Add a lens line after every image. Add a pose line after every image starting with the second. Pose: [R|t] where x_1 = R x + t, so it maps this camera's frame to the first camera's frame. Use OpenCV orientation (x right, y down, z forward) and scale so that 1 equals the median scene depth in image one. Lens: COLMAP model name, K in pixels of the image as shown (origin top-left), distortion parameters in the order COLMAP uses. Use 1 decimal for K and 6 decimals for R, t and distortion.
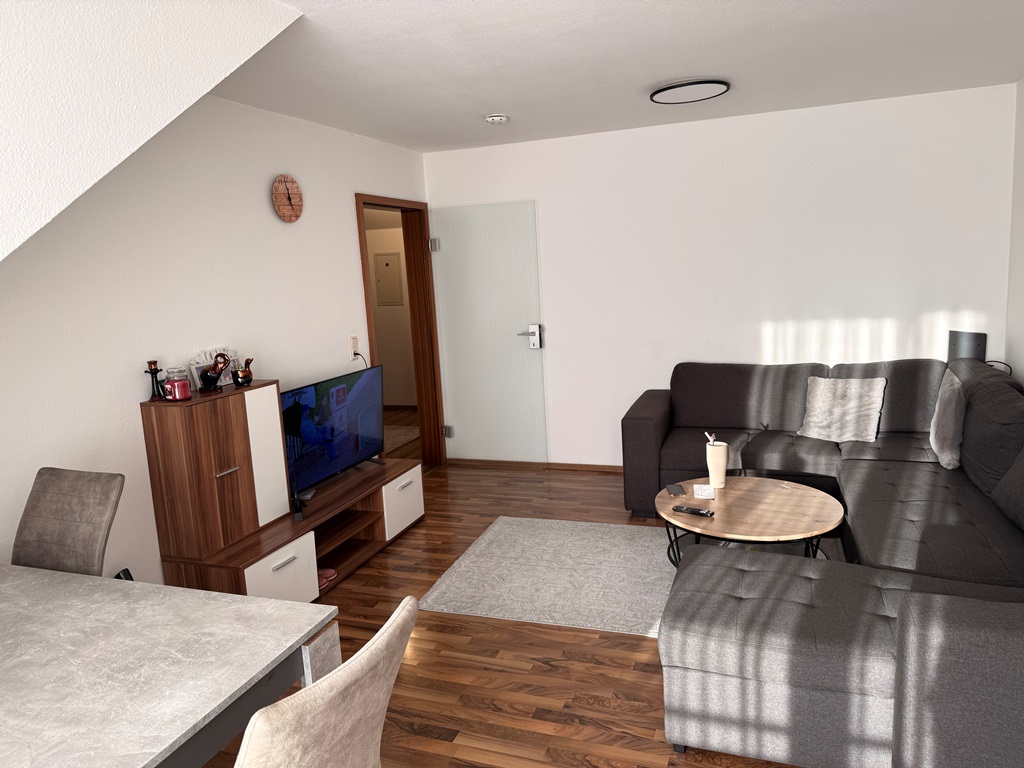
lens RADIAL K [[723.4, 0, 512.0], [0, 723.4, 384.0], [0, 0, 1]] dist [-0.000316, 0.000359]
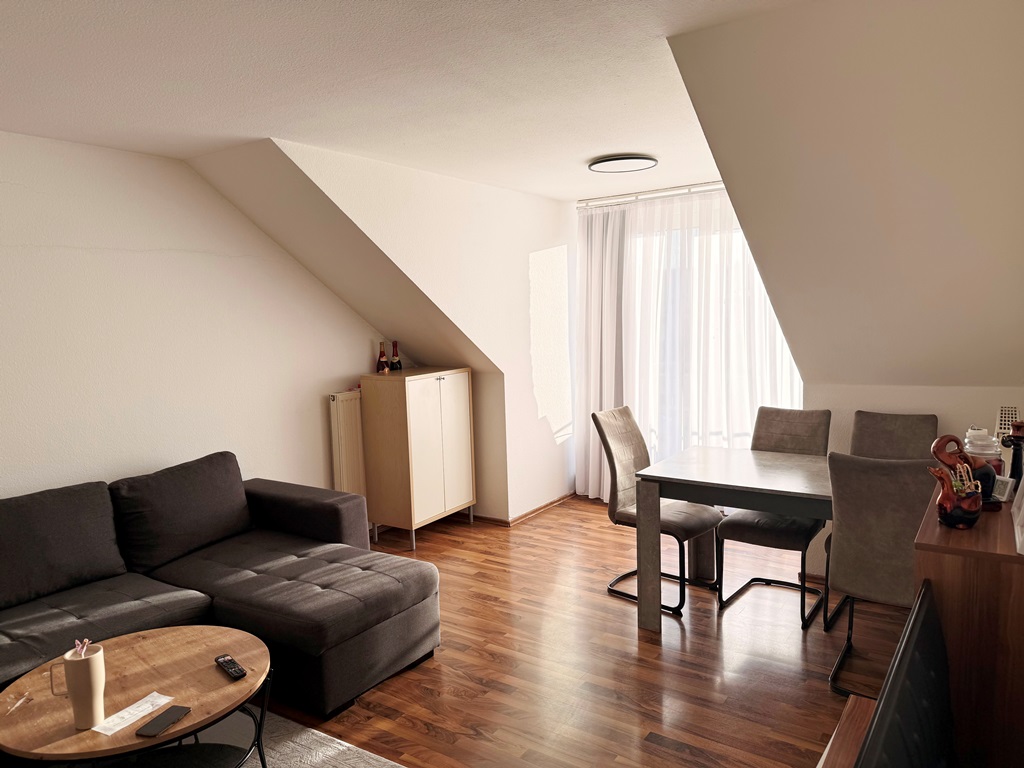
lens RADIAL K [[723.4, 0, 512.0], [0, 723.4, 384.0], [0, 0, 1]] dist [-0.000316, 0.000359]
pose [[-0.967959, 0.055067, 0.244997, -0.254656], [0.115837, 0.963566, 0.241086, -0.282183], [-0.222795, 0.261741, -0.939071, 1.779548]]
